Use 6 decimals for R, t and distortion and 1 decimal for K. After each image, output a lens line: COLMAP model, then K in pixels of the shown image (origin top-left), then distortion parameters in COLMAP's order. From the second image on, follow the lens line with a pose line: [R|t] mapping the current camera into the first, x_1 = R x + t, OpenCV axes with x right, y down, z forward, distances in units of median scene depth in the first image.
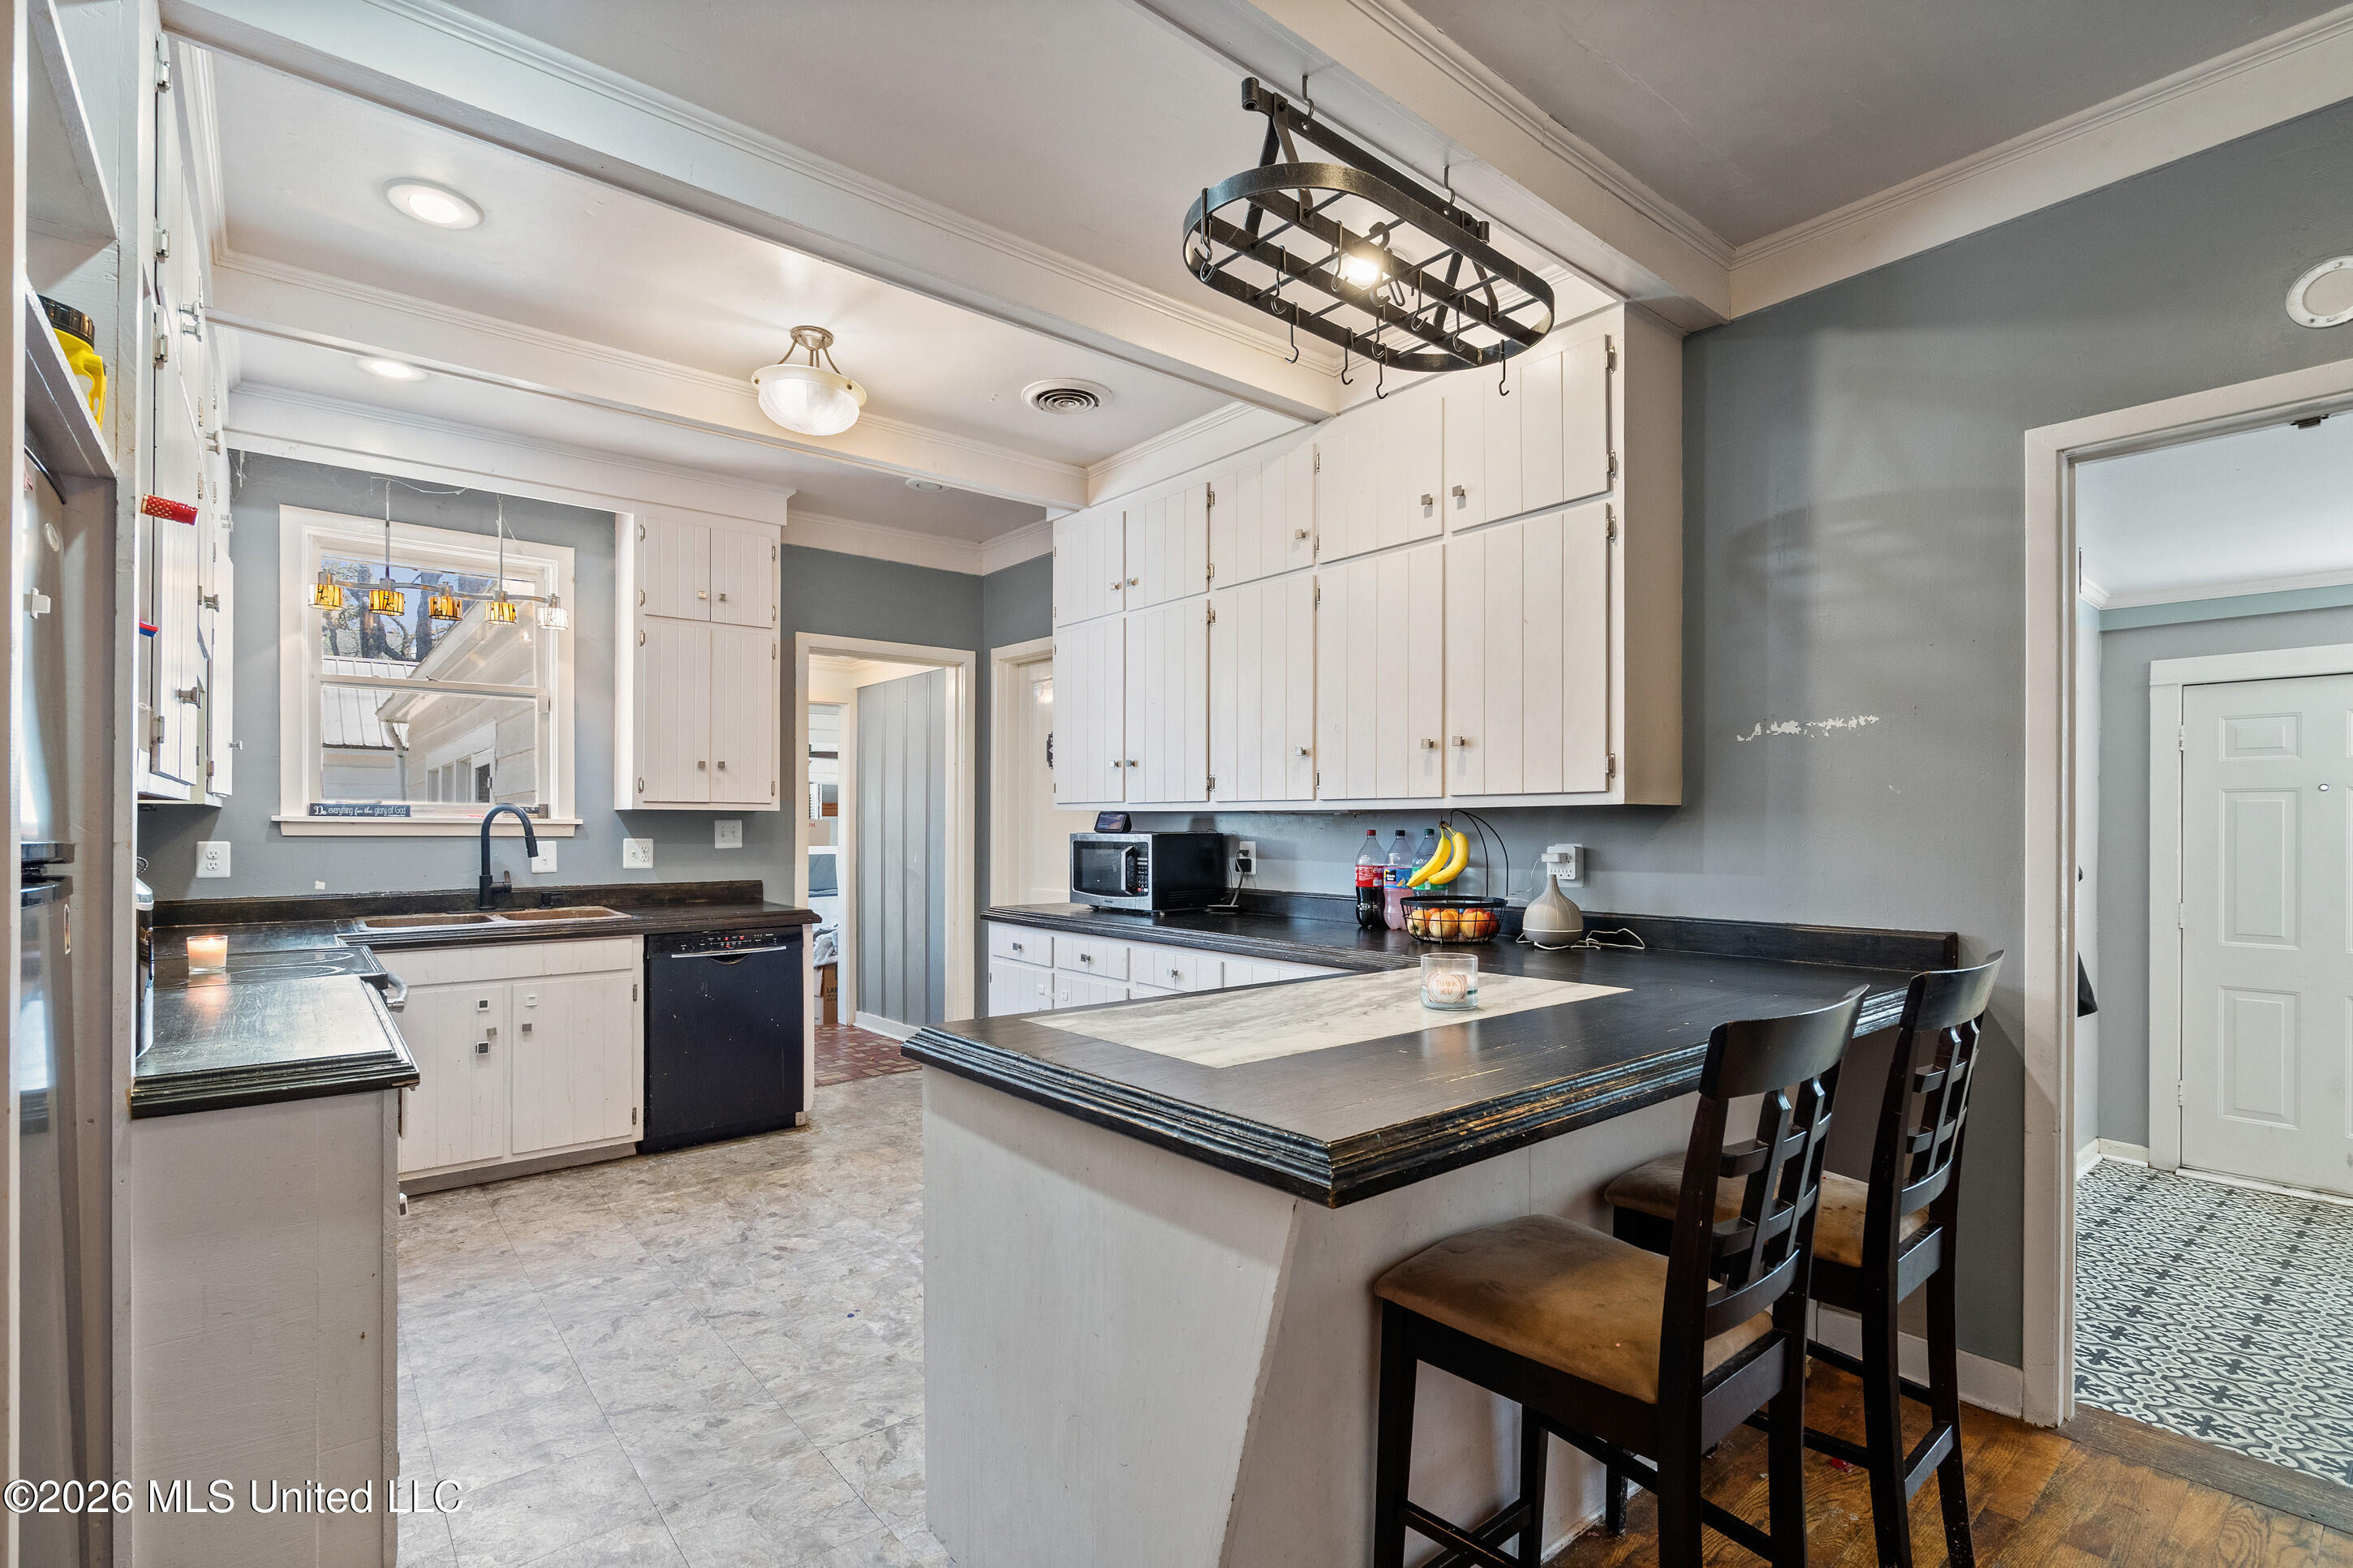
lens RADIAL K [[1075.2, 0, 1168.4], [0, 1075.2, 807.7], [0, 0, 1]] dist [-0.005203, 0.000497]
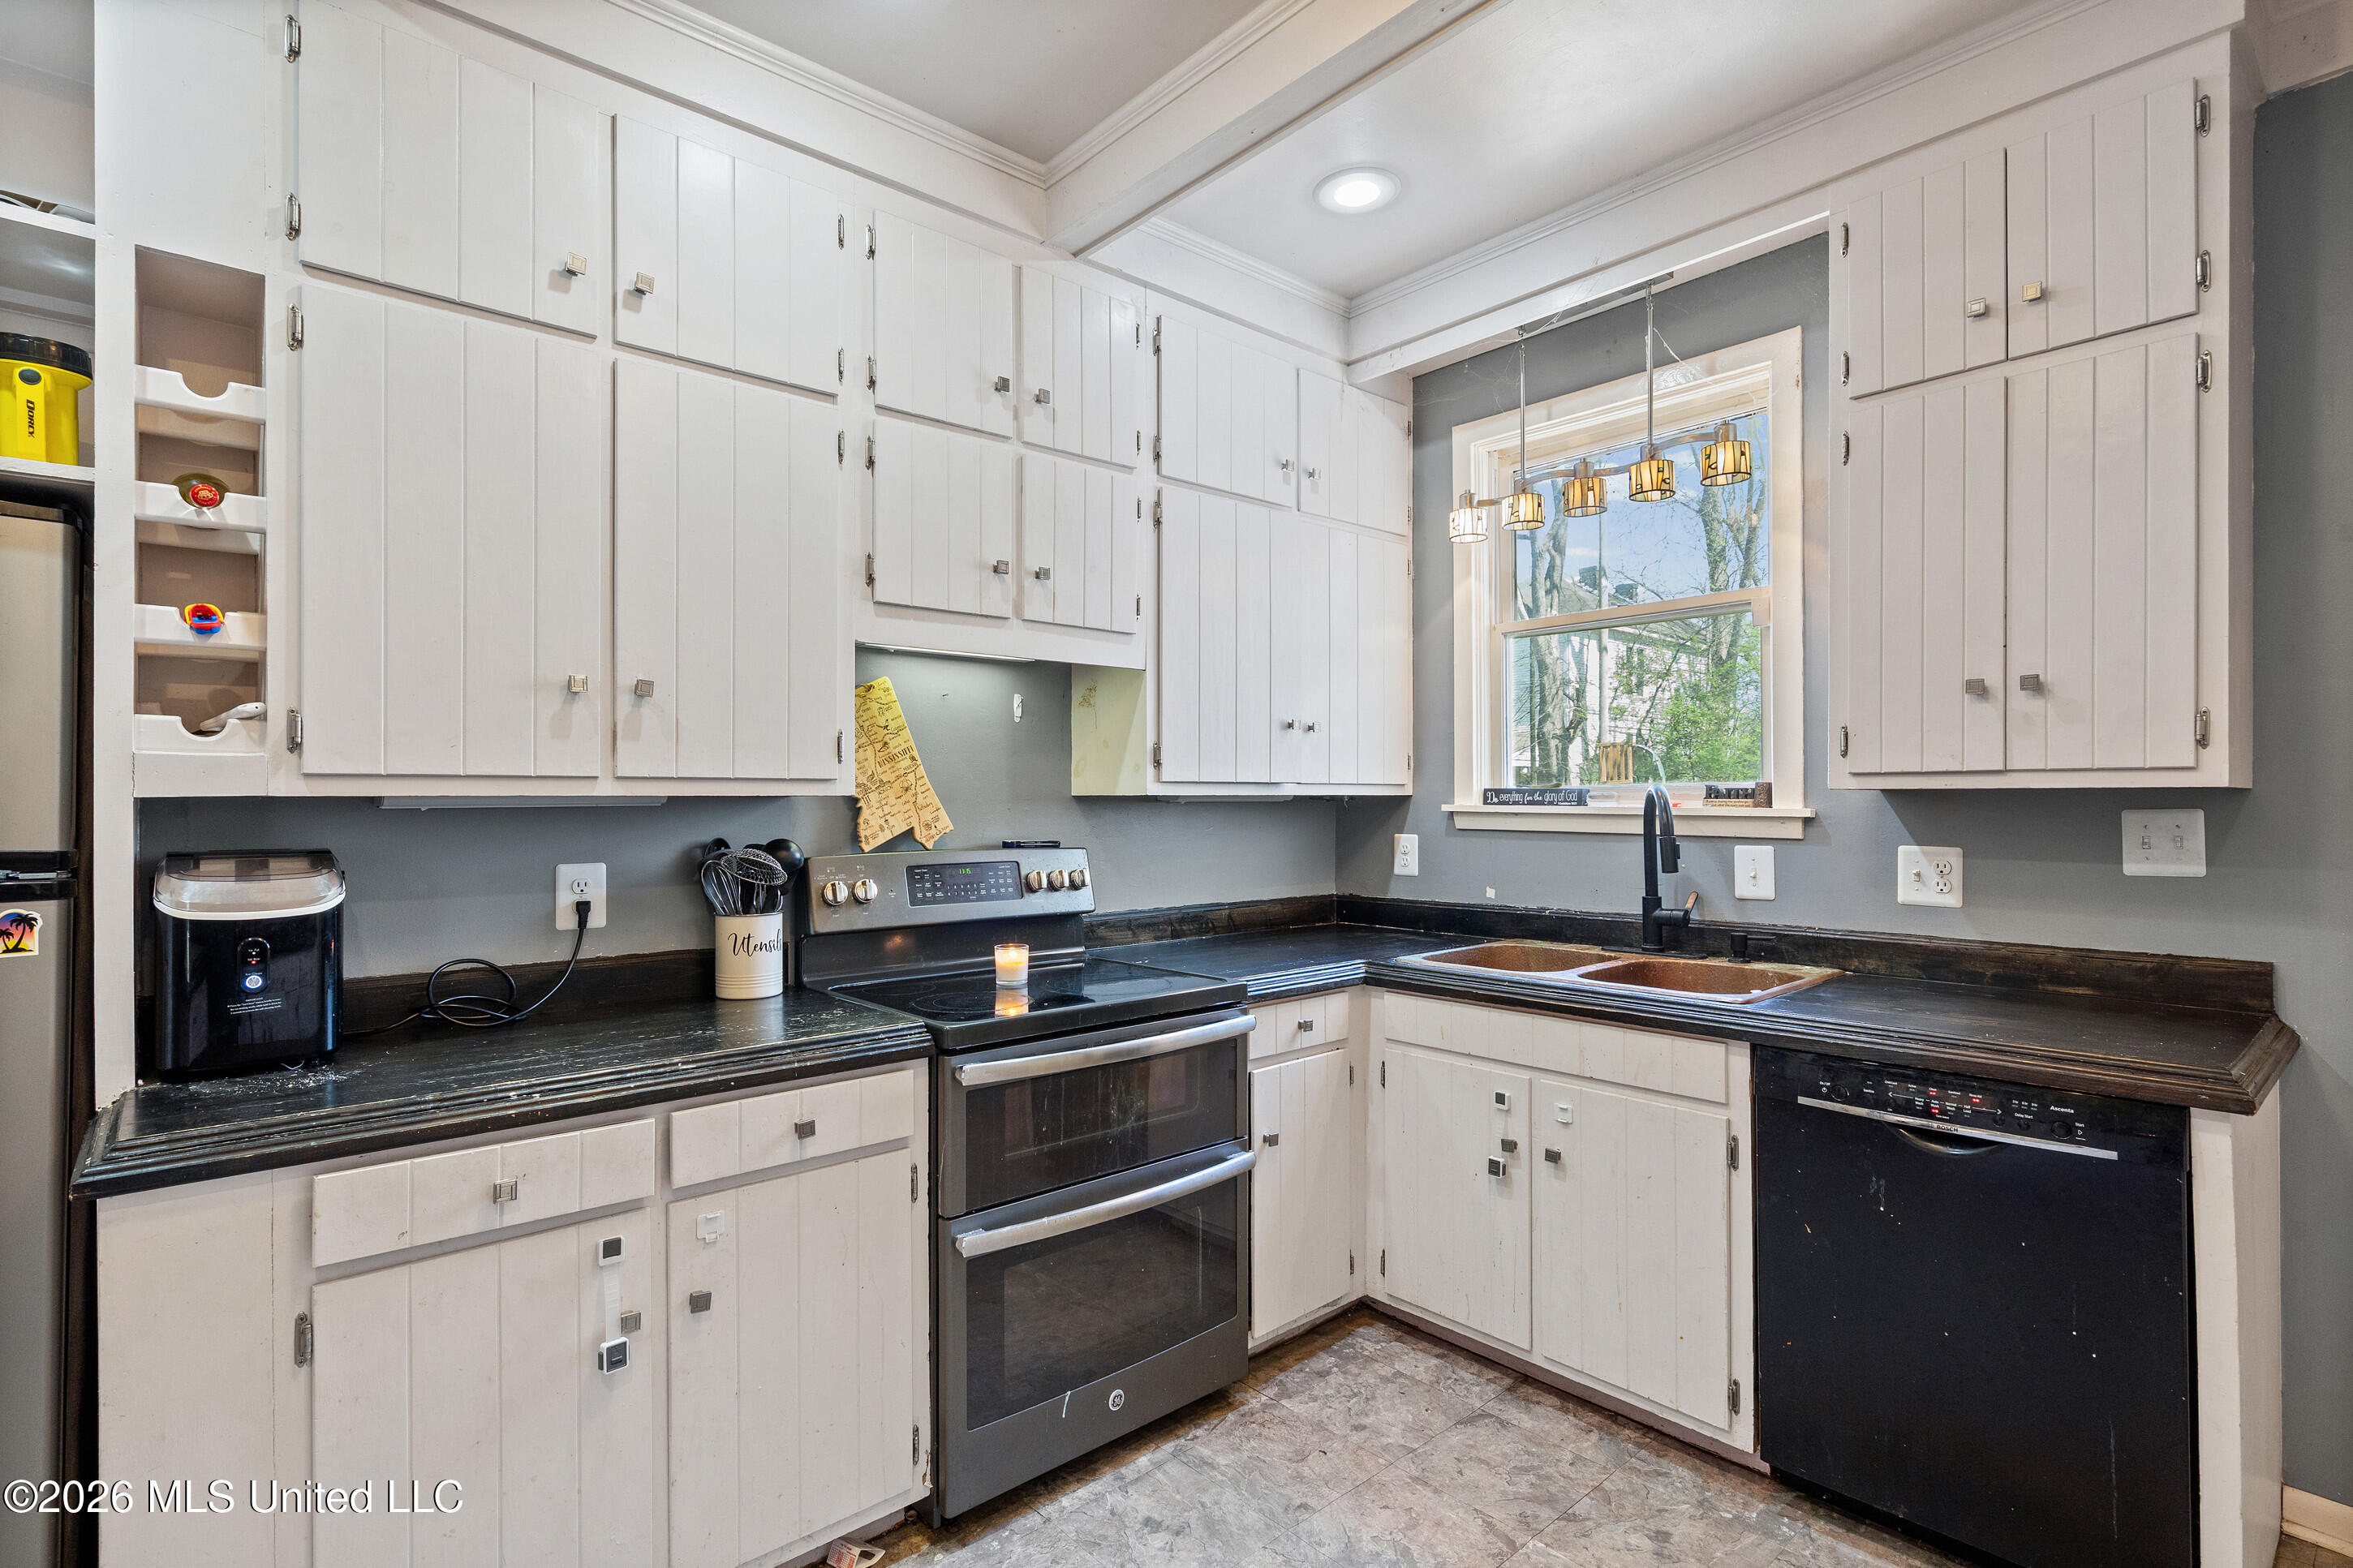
lens RADIAL K [[1121.3, 0, 1170.5], [0, 1121.3, 797.7], [0, 0, 1]] dist [0.005173, 0.000516]
pose [[0.022040, -0.007938, -0.999726, 0.027974], [0.017664, 0.999815, -0.007549, 0.004303], [0.999601, -0.017493, 0.022176, 0.722287]]
